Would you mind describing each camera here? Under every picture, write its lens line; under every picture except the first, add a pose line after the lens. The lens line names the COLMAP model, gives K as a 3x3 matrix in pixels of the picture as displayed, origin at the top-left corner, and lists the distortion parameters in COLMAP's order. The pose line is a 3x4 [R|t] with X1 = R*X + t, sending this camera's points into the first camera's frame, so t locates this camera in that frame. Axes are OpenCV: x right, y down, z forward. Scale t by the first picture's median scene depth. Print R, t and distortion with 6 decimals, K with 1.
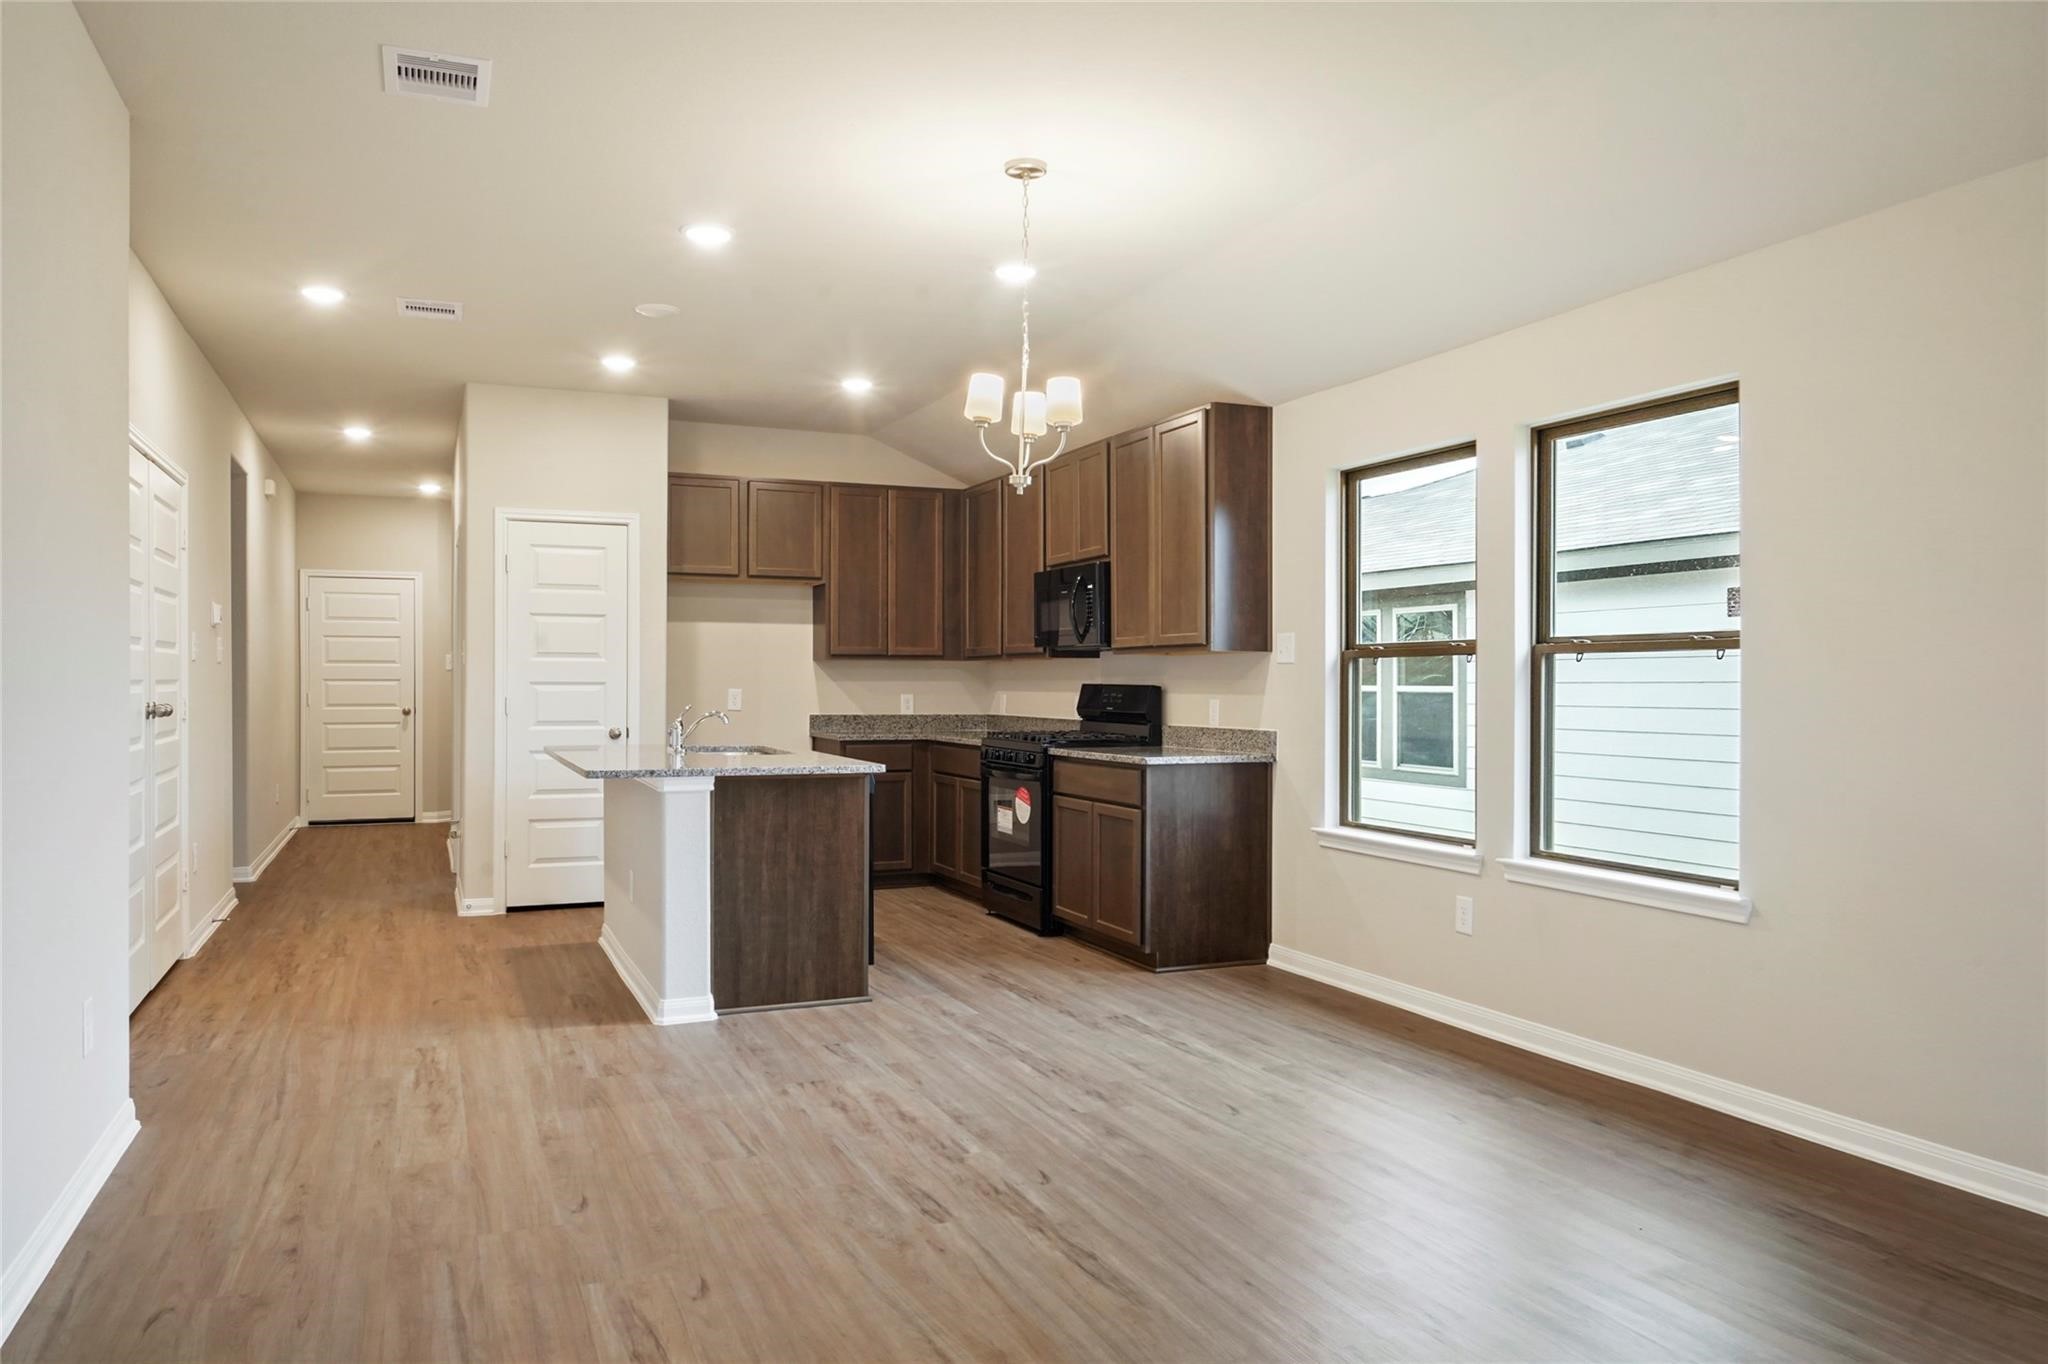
lens RADIAL K [[1397.8, 0, 1015.1], [0, 1397.8, 678.3], [0, 0, 1]] dist [-0.023568, -0.001114]
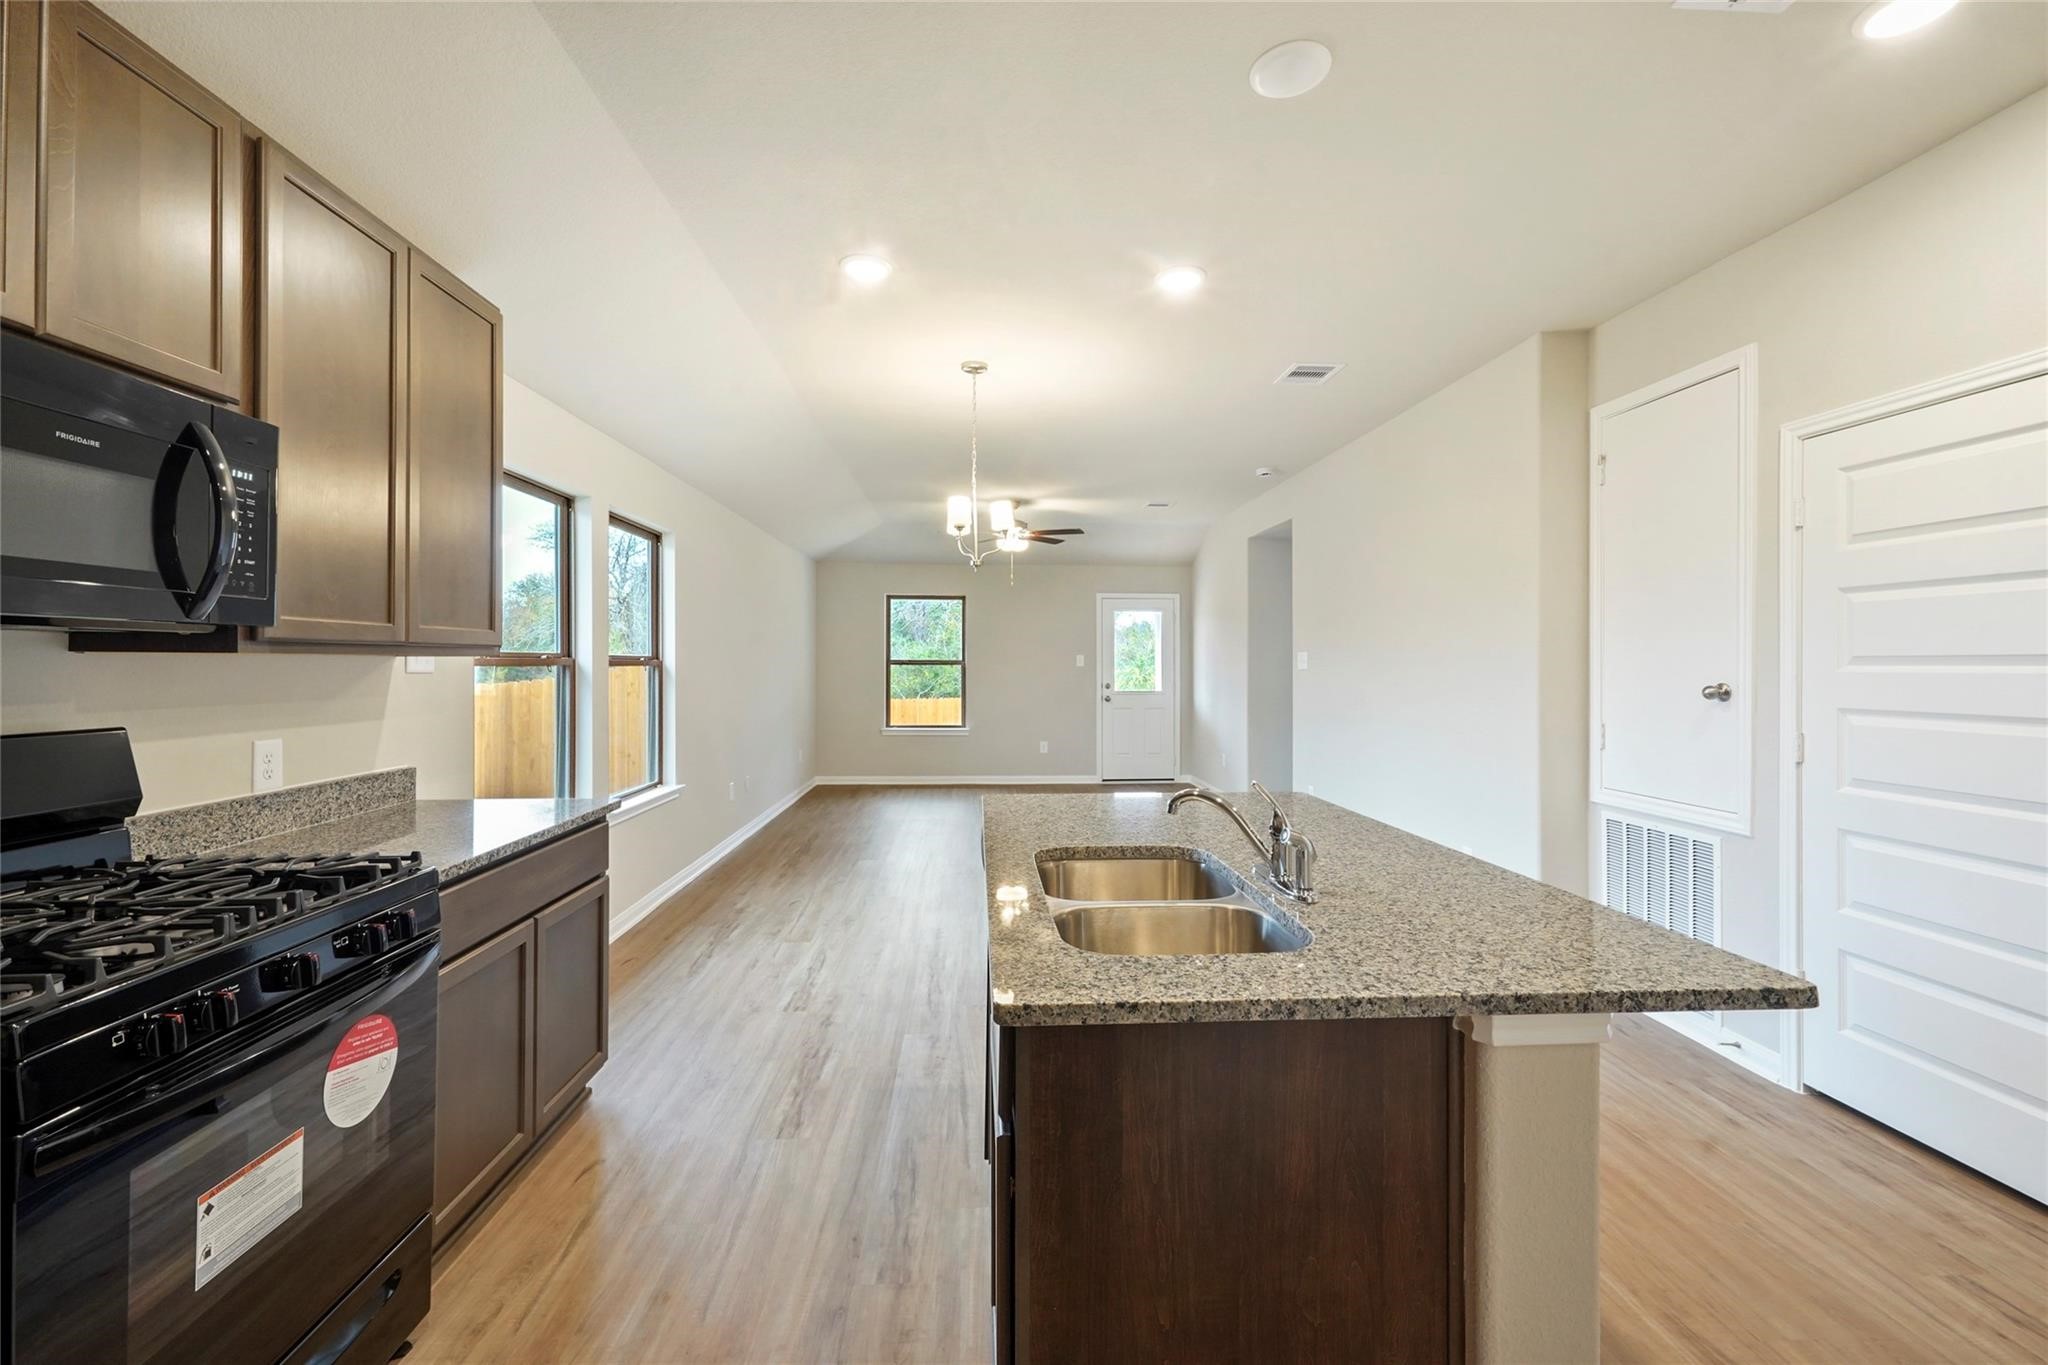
lens RADIAL K [[840.2, 0, 1026.0], [0, 840.2, 656.0], [0, 0, 1]] dist [0.010326, -0.002815]
pose [[-0.940609, -0.002990, 0.339478, -0.301001], [-0.007546, 0.999898, -0.012099, -0.018985], [-0.339407, -0.013942, -0.940536, 1.505528]]
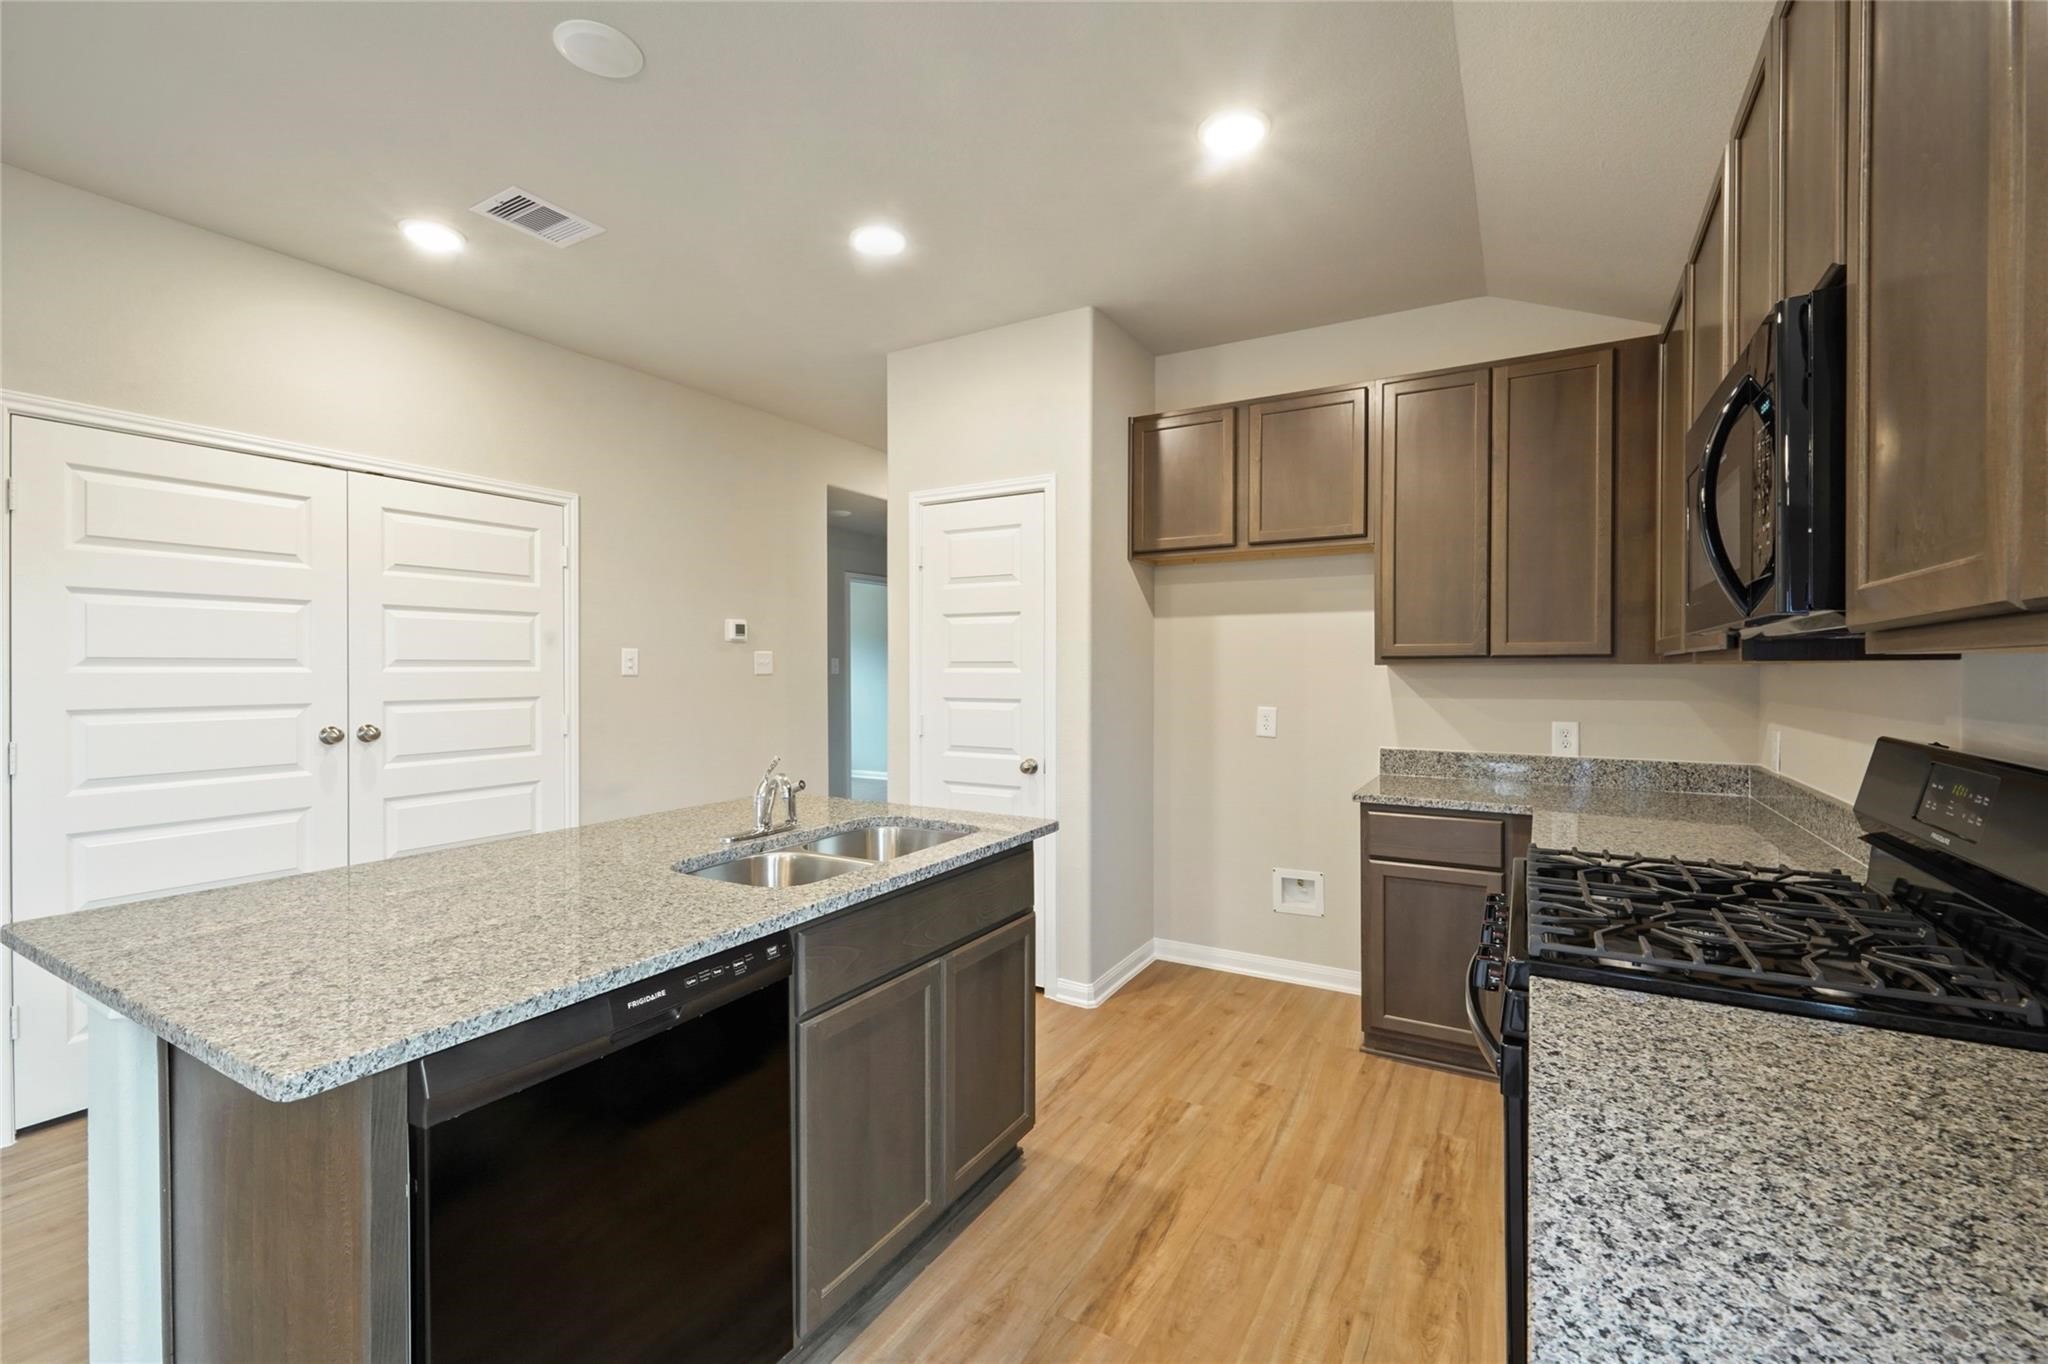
lens RADIAL K [[867.4, 0, 1024.0], [0, 867.4, 682.0], [0, 0, 1]] dist [0.002420, 0.000109]
pose [[0.593480, 0.007190, -0.804816, 0.135245], [0.005294, 0.999904, 0.012837, -0.018396], [0.804831, -0.011879, 0.593385, 1.027950]]
